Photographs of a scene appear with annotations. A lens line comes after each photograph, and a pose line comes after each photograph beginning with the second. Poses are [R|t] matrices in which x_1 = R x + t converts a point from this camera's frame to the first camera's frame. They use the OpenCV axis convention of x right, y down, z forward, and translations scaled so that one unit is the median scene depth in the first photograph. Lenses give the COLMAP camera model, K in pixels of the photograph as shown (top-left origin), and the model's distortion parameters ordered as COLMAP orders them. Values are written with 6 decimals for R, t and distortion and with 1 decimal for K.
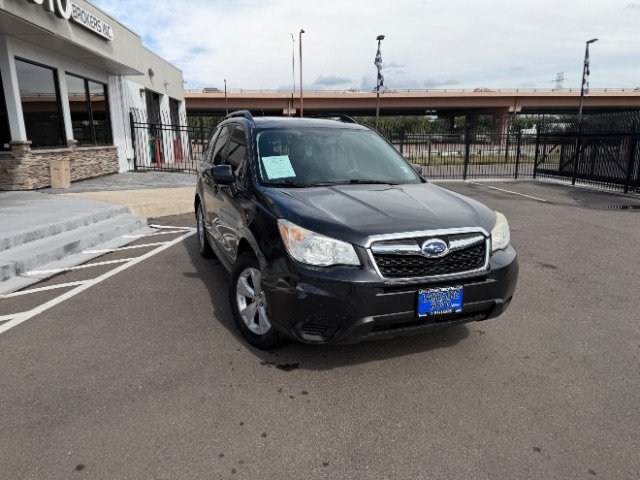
lens RADIAL K [[453.2, 0, 314.6], [0, 453.2, 241.6], [0, 0, 1]] dist [0.020256, -0.029366]
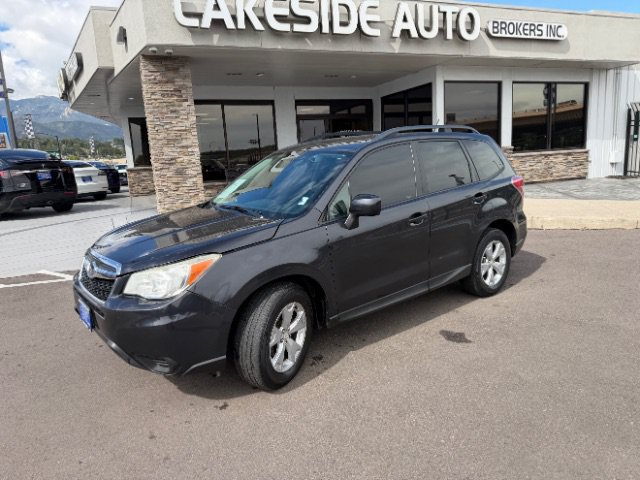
lens RADIAL K [[453.2, 0, 315.4], [0, 453.2, 234.8], [0, 0, 1]] dist [0.020256, -0.029366]
pose [[0.308763, 0.158043, -0.937917, 0.443878], [-0.163170, 0.980281, 0.111466, -0.086733], [0.937038, 0.118623, 0.328463, 0.332020]]
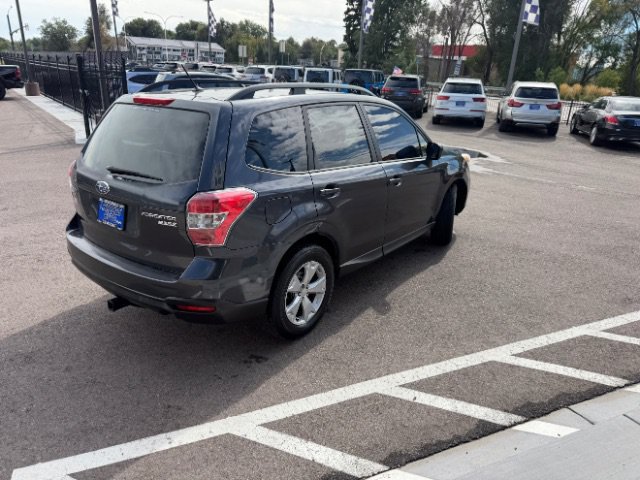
lens RADIAL K [[453.2, 0, 319.1], [0, 453.2, 239.2], [0, 0, 1]] dist [0.020256, -0.029366]
pose [[-0.516440, -0.309867, 0.798293, -0.438410], [0.154539, 0.883201, 0.442802, -0.212795], [-0.842263, 0.352048, -0.408234, 0.752528]]
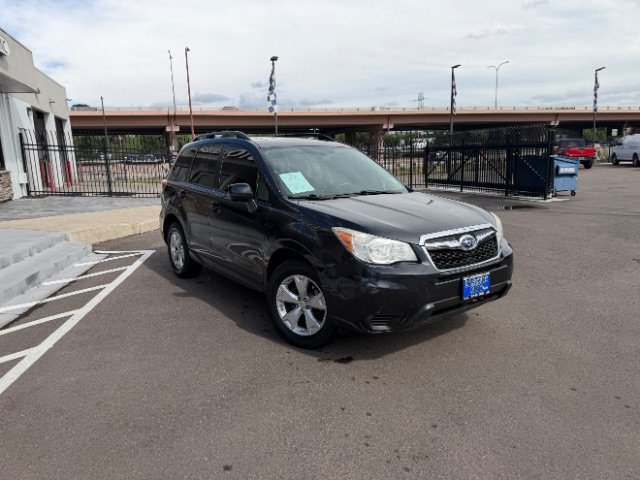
lens RADIAL K [[453.2, 0, 315.4], [0, 453.2, 242.5], [0, 0, 1]] dist [0.020256, -0.029366]
pose [[0.967233, -0.070499, 0.243907, -0.124666], [0.078691, 0.996610, -0.023994, 0.003539], [-0.241389, 0.042401, 0.969502, -0.022951]]
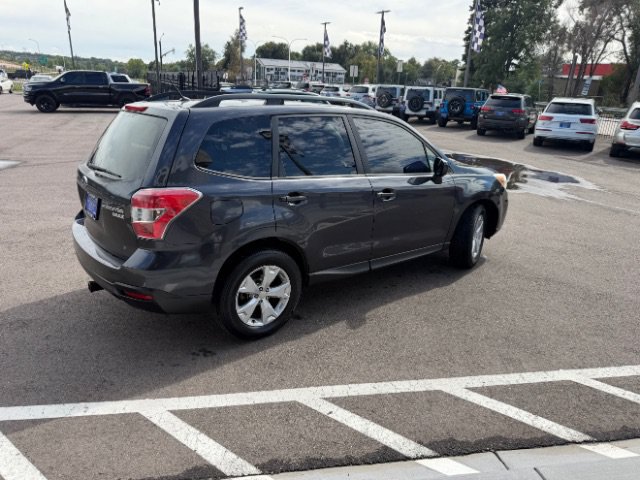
lens RADIAL K [[453.2, 0, 319.6], [0, 453.2, 237.6], [0, 0, 1]] dist [0.020256, -0.029366]
pose [[-0.289947, -0.309144, 0.905738, -0.492065], [0.171978, 0.914157, 0.367071, -0.188276], [-0.941464, 0.262198, -0.211891, 0.651555]]
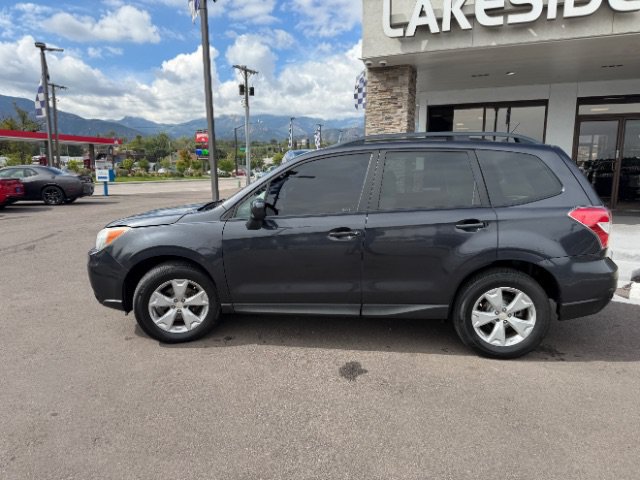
lens RADIAL K [[453.2, 0, 315.3], [0, 453.2, 239.8], [0, 0, 1]] dist [0.020256, -0.029366]
pose [[-0.467683, 0.146449, -0.871680, 0.428302], [-0.193923, 0.945151, 0.262838, -0.163410], [0.862361, 0.291964, -0.413631, 0.701135]]
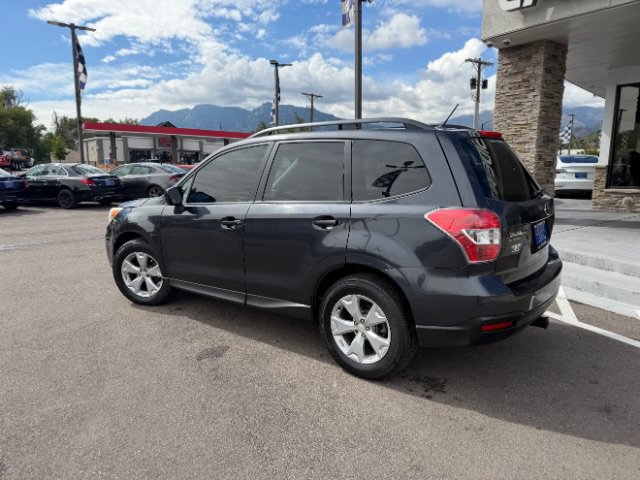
lens RADIAL K [[453.2, 0, 316.6], [0, 453.2, 237.9], [0, 0, 1]] dist [0.020256, -0.029366]
pose [[-0.855740, 0.088065, -0.509857, 0.217454], [-0.109860, 0.932014, 0.345371, -0.206958], [0.505608, 0.351561, -0.787886, 0.924829]]
